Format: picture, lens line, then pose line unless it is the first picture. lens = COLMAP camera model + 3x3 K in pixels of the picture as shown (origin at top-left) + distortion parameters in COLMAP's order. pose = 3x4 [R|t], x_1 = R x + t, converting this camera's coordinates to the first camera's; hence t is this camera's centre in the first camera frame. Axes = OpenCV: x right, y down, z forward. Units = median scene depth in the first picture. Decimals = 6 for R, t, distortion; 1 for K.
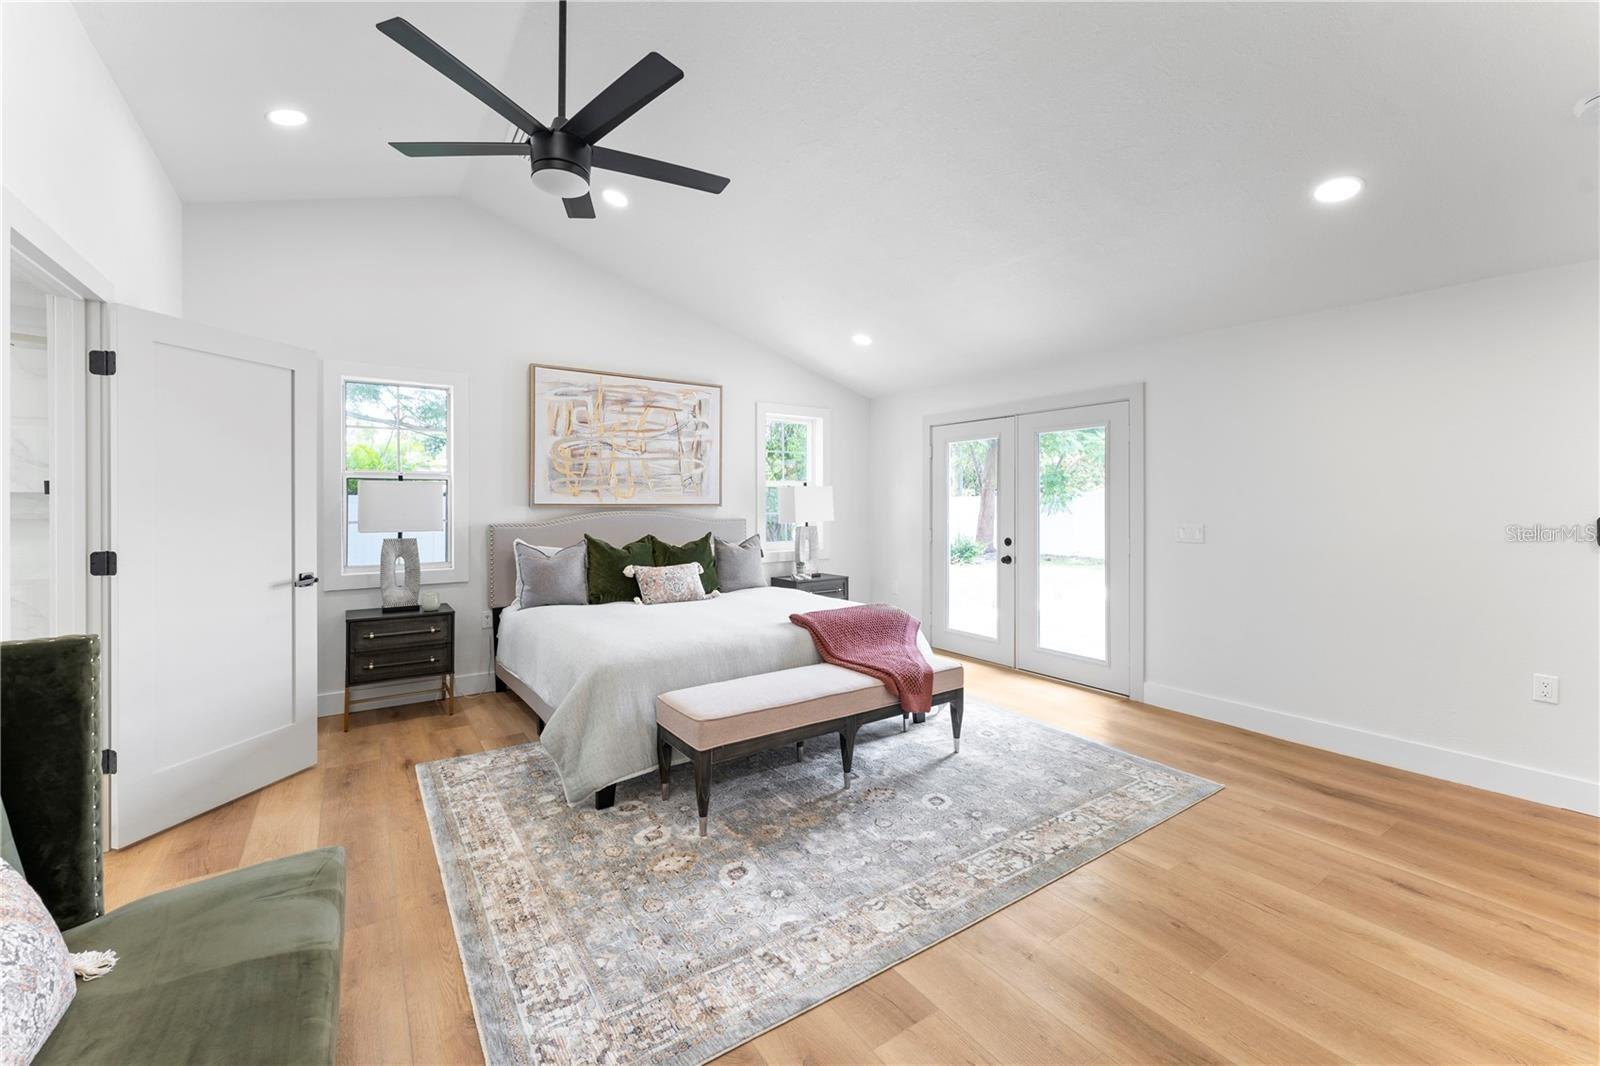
lens RADIAL K [[650.1, 0, 793.0], [0, 650.1, 504.6], [0, 0, 1]] dist [-0.000138, 0.000084]
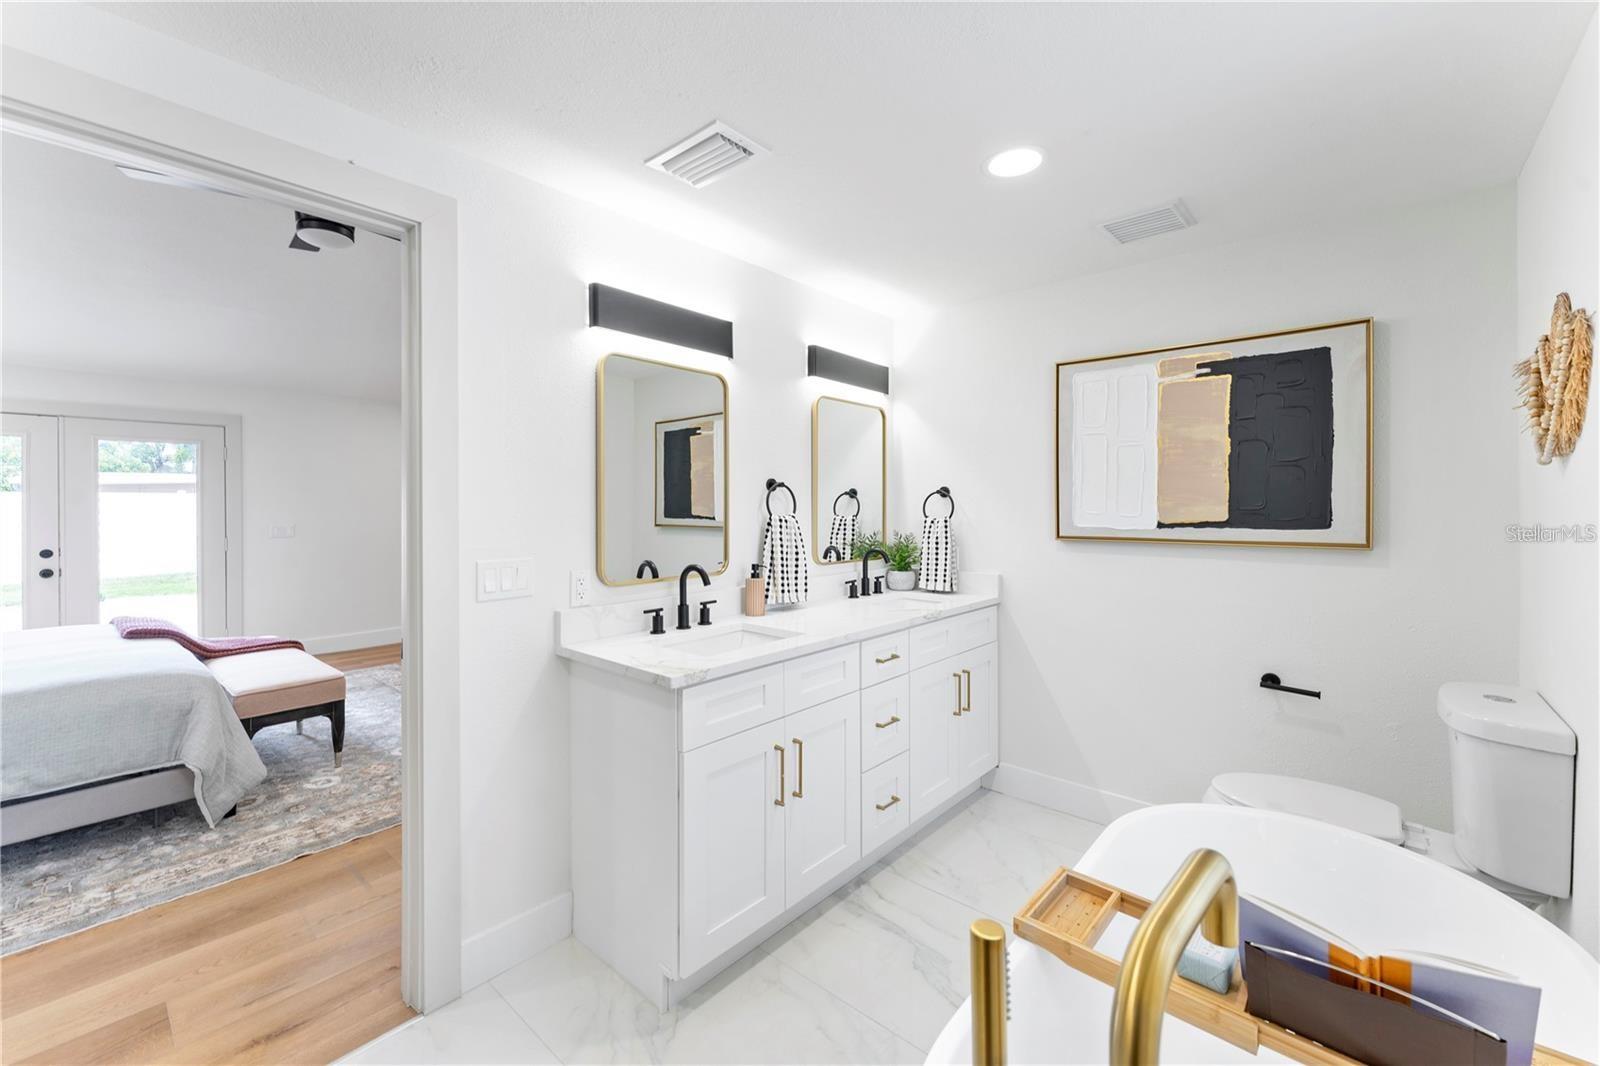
lens RADIAL K [[645.5, 0, 786.3], [0, 645.5, 503.0], [0, 0, 1]] dist [0.001234, -0.000136]
pose [[-0.243741, 0.006364, 0.969819, -0.856021], [0.007075, 0.999964, -0.004784, -0.001604], [-0.969815, 0.005696, -0.243777, 0.239259]]
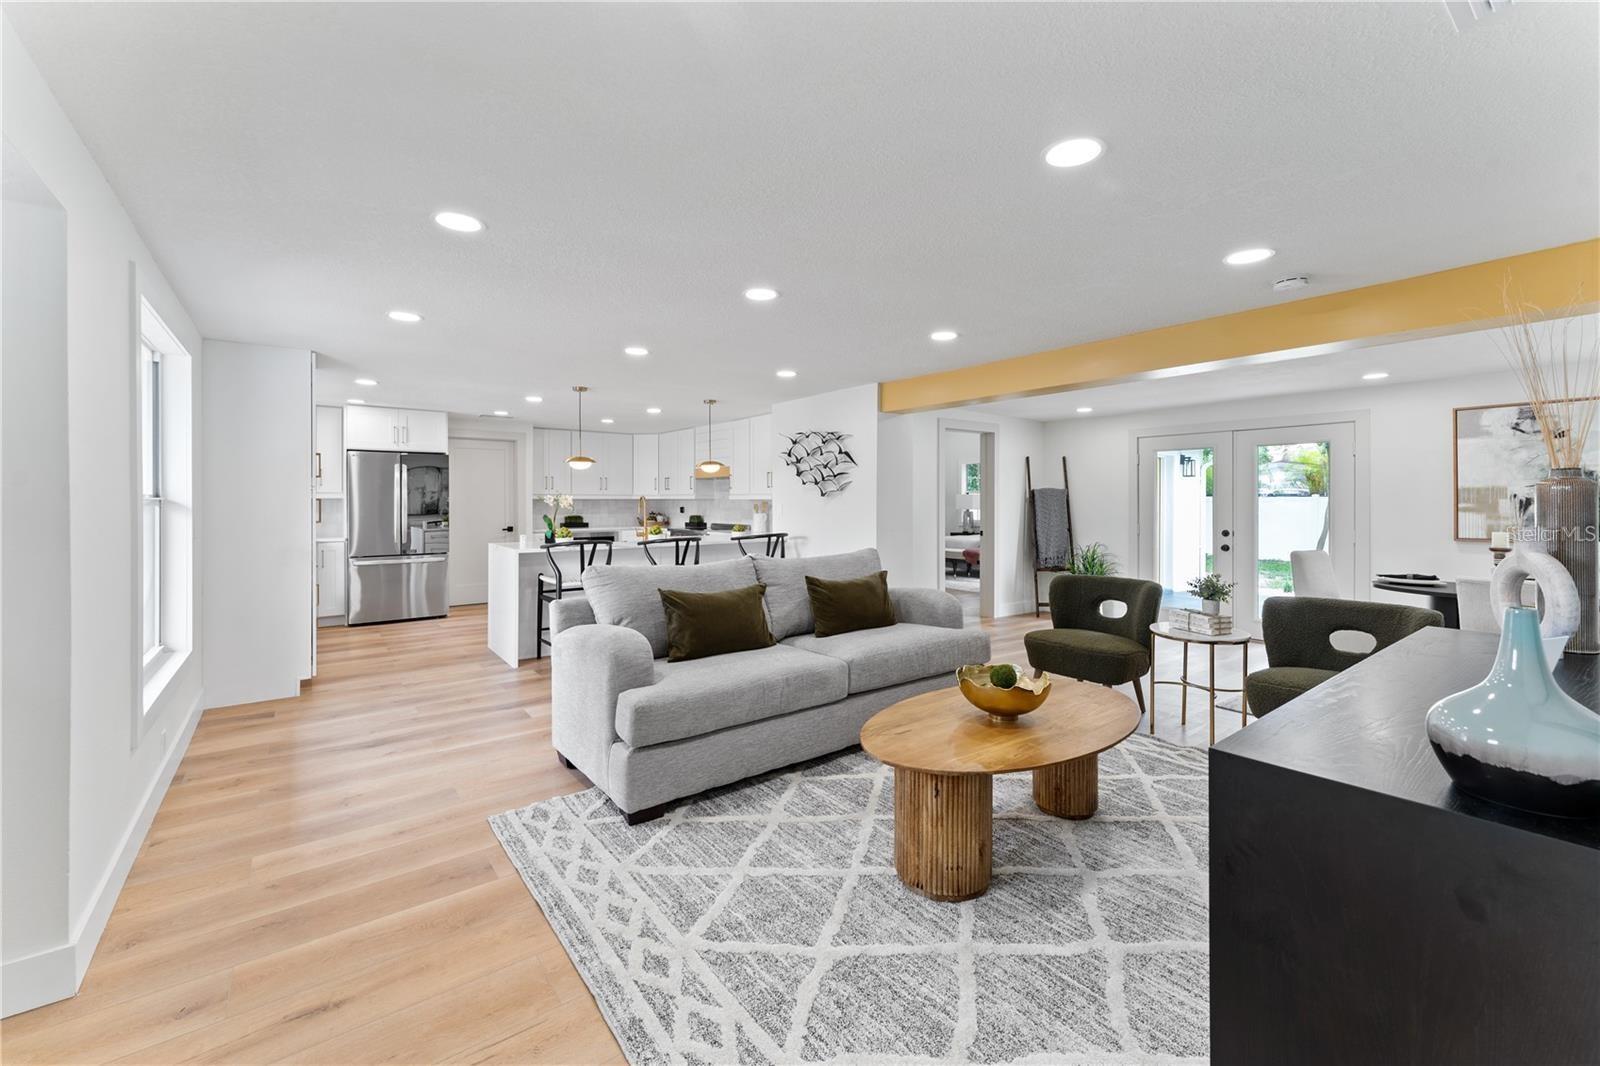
lens RADIAL K [[648.3, 0, 796.7], [0, 648.3, 500.3], [0, 0, 1]] dist [0.000013, -0.000138]
pose [[0.058941, 0.001734, -0.998260, 2.308275], [0.000268, 0.999998, 0.001752, -0.008955], [0.998261, -0.000371, 0.058940, -0.073461]]
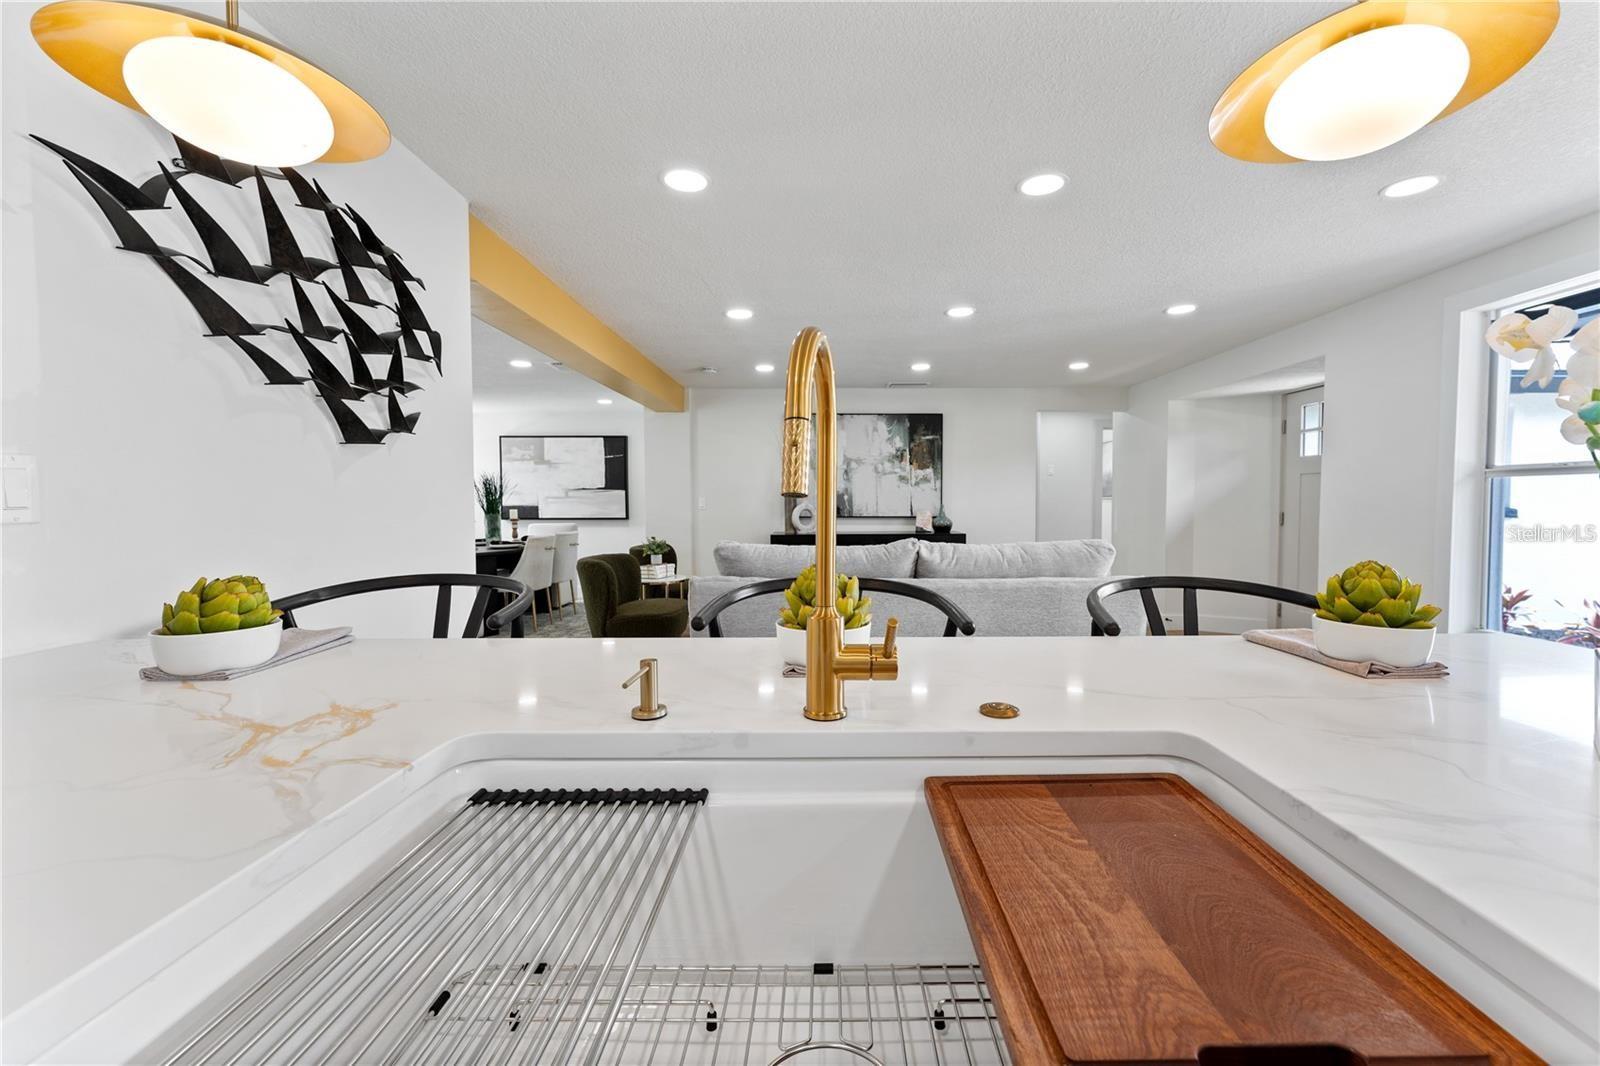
lens RADIAL K [[654.2, 0, 832.3], [0, 654.2, 522.6], [0, 0, 1]] dist [0.000969, 0.000120]
pose [[0.547515, -0.026511, 0.836376, 0.865968], [0.002818, 0.999551, 0.029839, 0.021246], [-0.836791, -0.013980, 0.547344, -0.388208]]
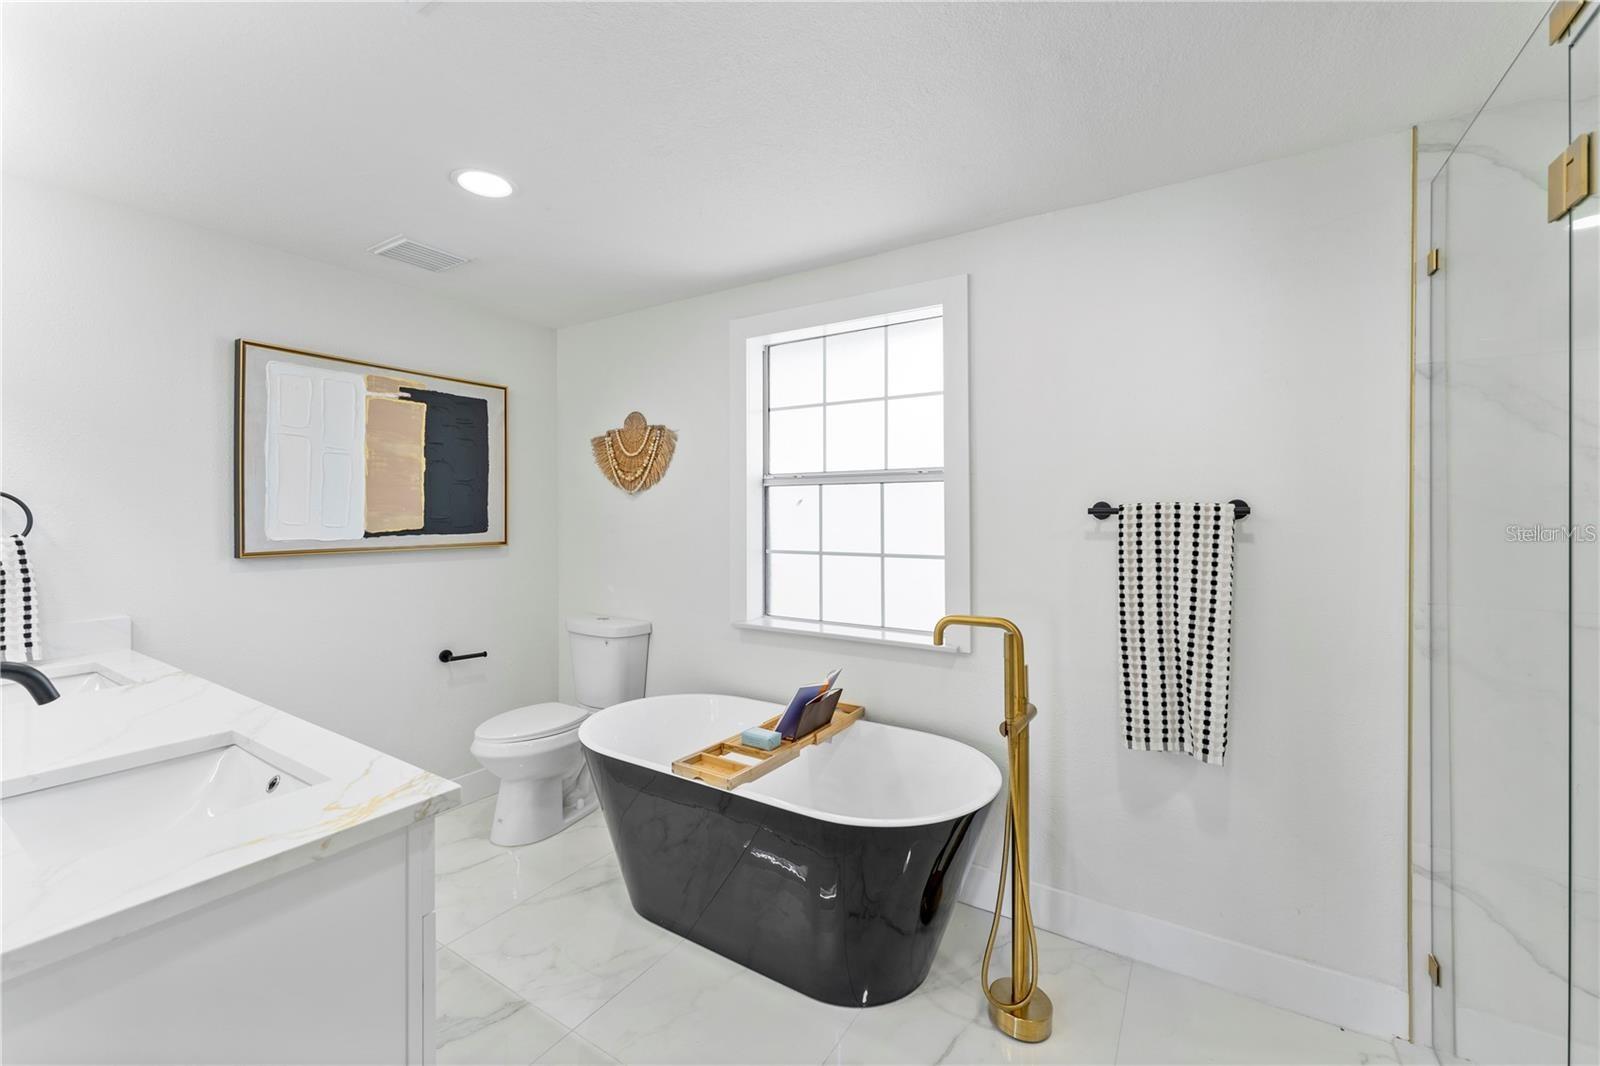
lens RADIAL K [[647.1, 0, 800.4], [0, 647.1, 516.2], [0, 0, 1]] dist [0.000691, -0.000395]
pose [[-0.916741, 0.004329, -0.399458, -0.544503], [0.000043, 0.999942, 0.010739, -0.005094], [0.399482, 0.009828, -0.916689, 0.449936]]
